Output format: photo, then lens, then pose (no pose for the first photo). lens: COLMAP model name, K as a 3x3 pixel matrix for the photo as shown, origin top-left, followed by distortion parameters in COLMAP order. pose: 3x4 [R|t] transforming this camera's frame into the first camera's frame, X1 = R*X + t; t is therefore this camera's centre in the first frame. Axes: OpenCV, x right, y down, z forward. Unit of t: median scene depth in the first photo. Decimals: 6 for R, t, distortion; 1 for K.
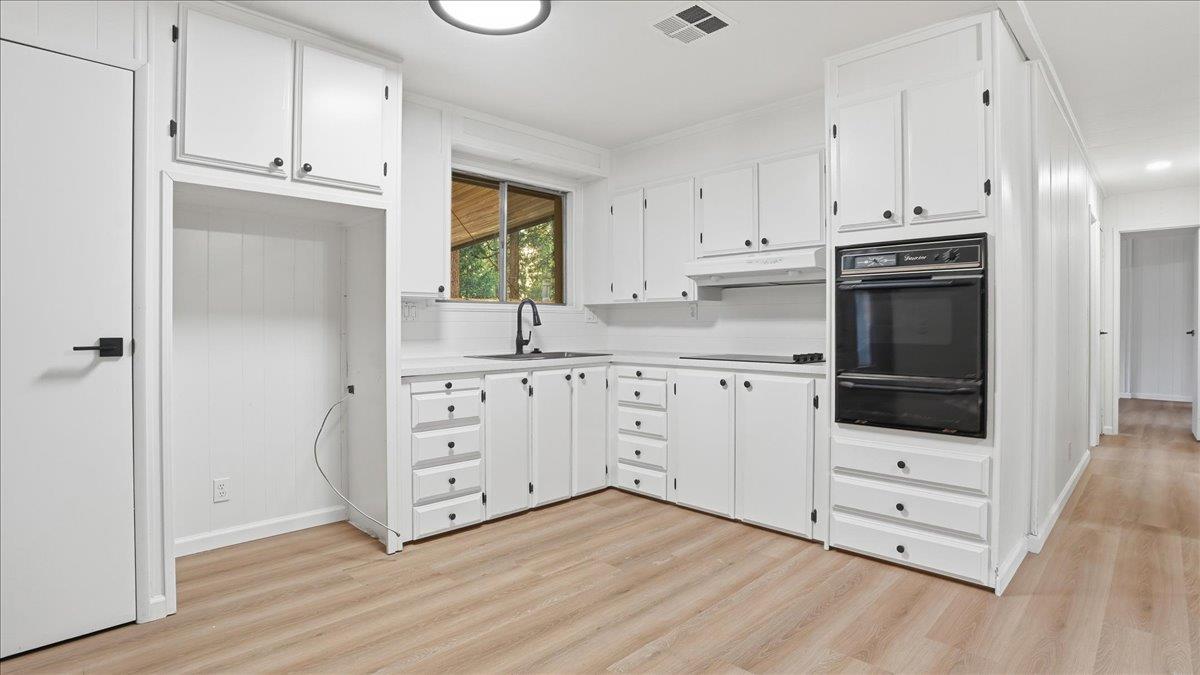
lens RADIAL K [[587.5, 0, 599.5], [0, 587.5, 325.5], [0, 0, 1]] dist [-0.062778, 0.022178]
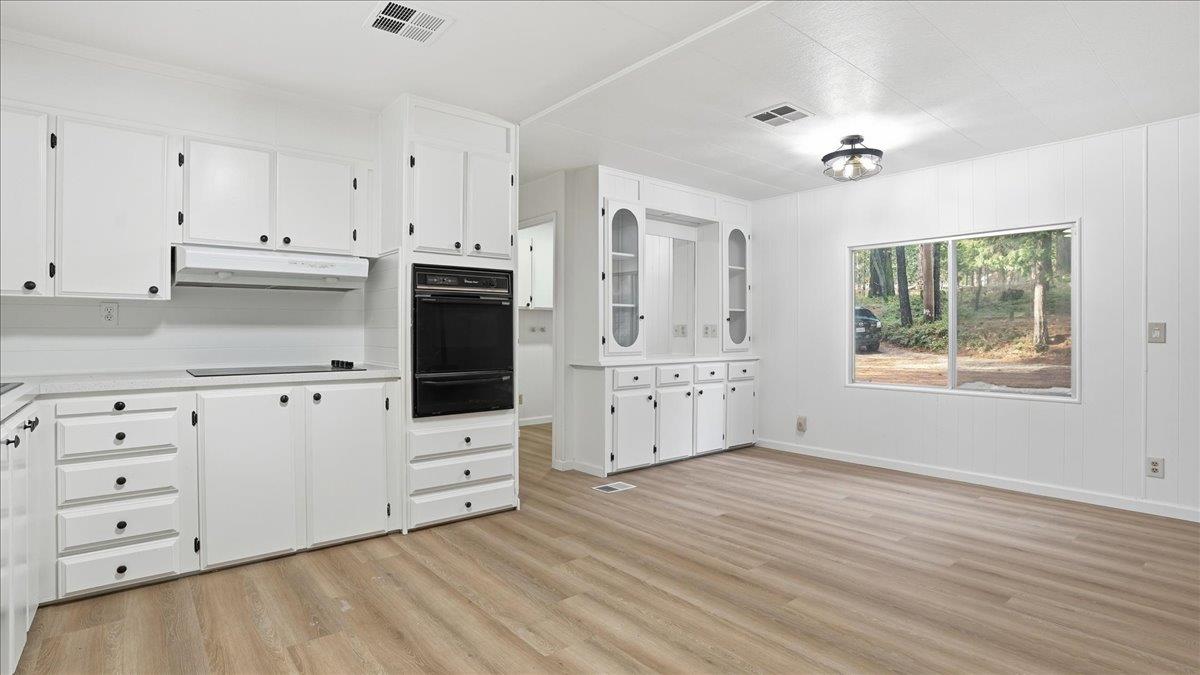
lens RADIAL K [[587.5, 0, 590.3], [0, 587.5, 333.1], [0, 0, 1]] dist [-0.062778, 0.022178]
pose [[0.097038, 0.000884, 0.995280, -0.681633], [0.003127, 0.999994, -0.001193, 0.002896], [-0.995276, 0.003228, 0.097035, 0.535453]]
